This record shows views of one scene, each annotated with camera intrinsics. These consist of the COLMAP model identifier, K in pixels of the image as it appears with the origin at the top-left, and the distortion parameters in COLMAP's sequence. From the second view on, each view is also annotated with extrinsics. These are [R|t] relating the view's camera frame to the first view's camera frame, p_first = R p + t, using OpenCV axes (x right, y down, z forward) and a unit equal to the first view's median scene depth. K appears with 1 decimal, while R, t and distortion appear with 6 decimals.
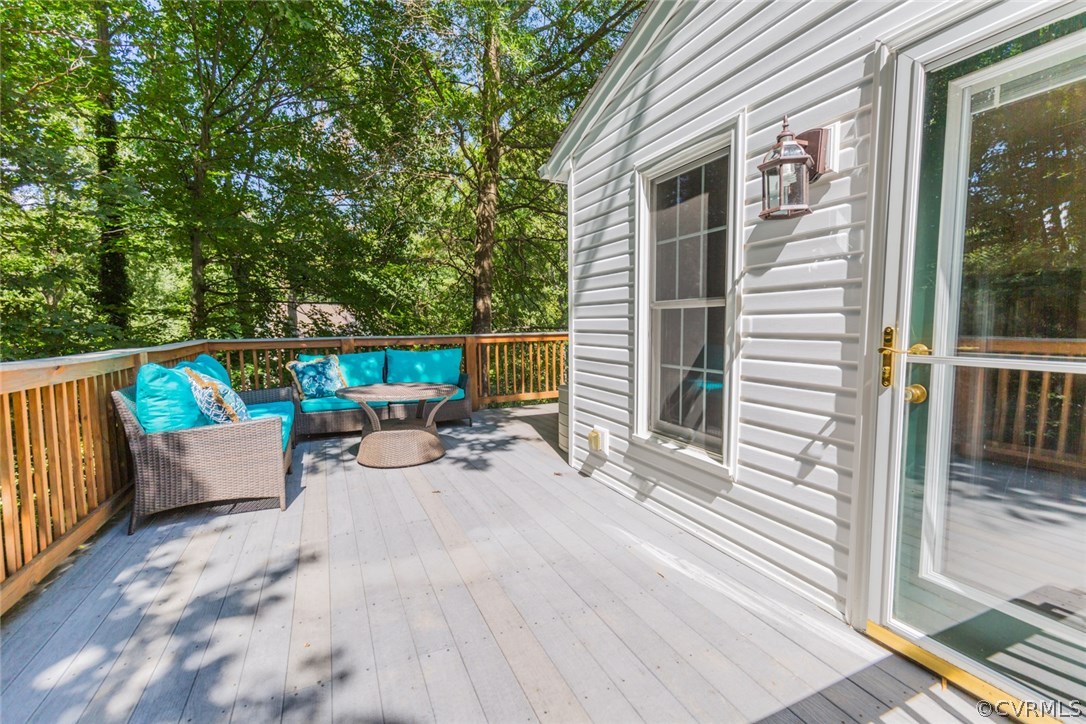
lens RADIAL K [[486.9, 0, 546.4], [0, 486.9, 360.2], [0, 0, 1]] dist [0.010722, -0.000058]
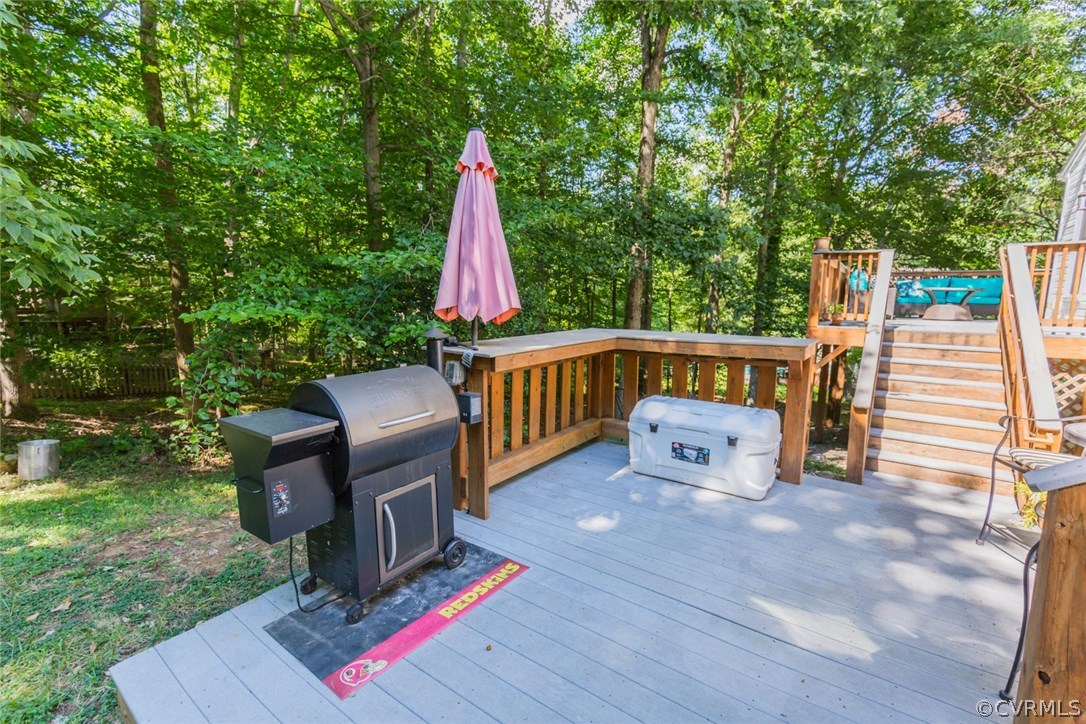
lens RADIAL K [[486.9, 0, 545.5], [0, 486.9, 368.7], [0, 0, 1]] dist [0.010722, -0.000058]
pose [[0.496359, 0.145301, -0.855871, 0.778880], [-0.077697, 0.989372, 0.122906, 0.297074], [0.864633, 0.005493, 0.502373, -1.782687]]
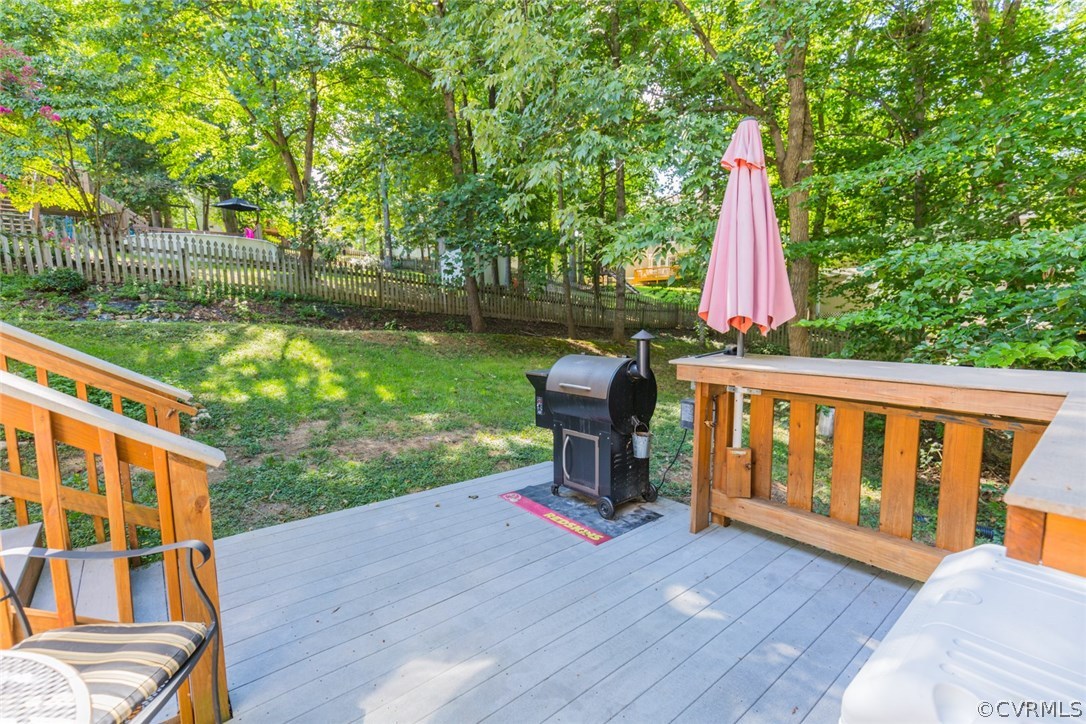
lens RADIAL K [[486.9, 0, 544.5], [0, 486.9, 365.2], [0, 0, 1]] dist [0.010722, -0.000058]
pose [[-0.960077, 0.047826, -0.275617, 0.453374], [-0.003218, 0.983323, 0.181841, 0.232818], [0.279717, 0.175469, -0.943912, -0.648015]]
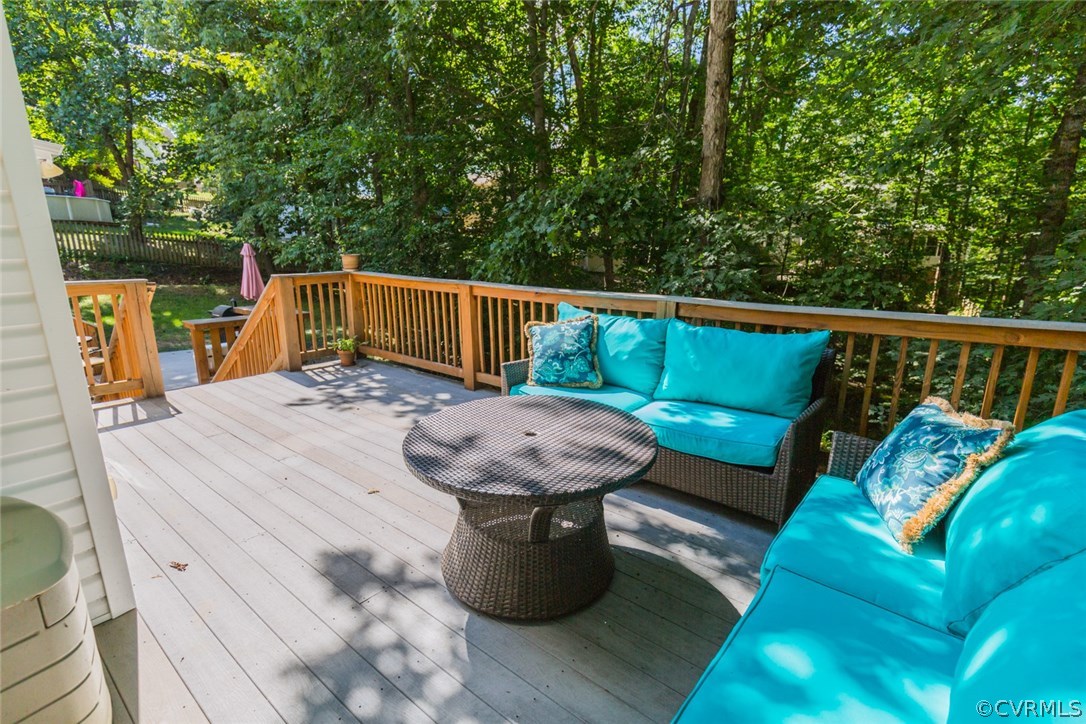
lens RADIAL K [[486.9, 0, 542.8], [0, 486.9, 363.7], [0, 0, 1]] dist [0.010722, -0.000058]
pose [[-0.888703, 0.100876, -0.447249, -0.114689], [-0.040838, 0.954201, 0.296364, -0.152984], [0.456662, 0.281645, -0.843882, 1.458975]]
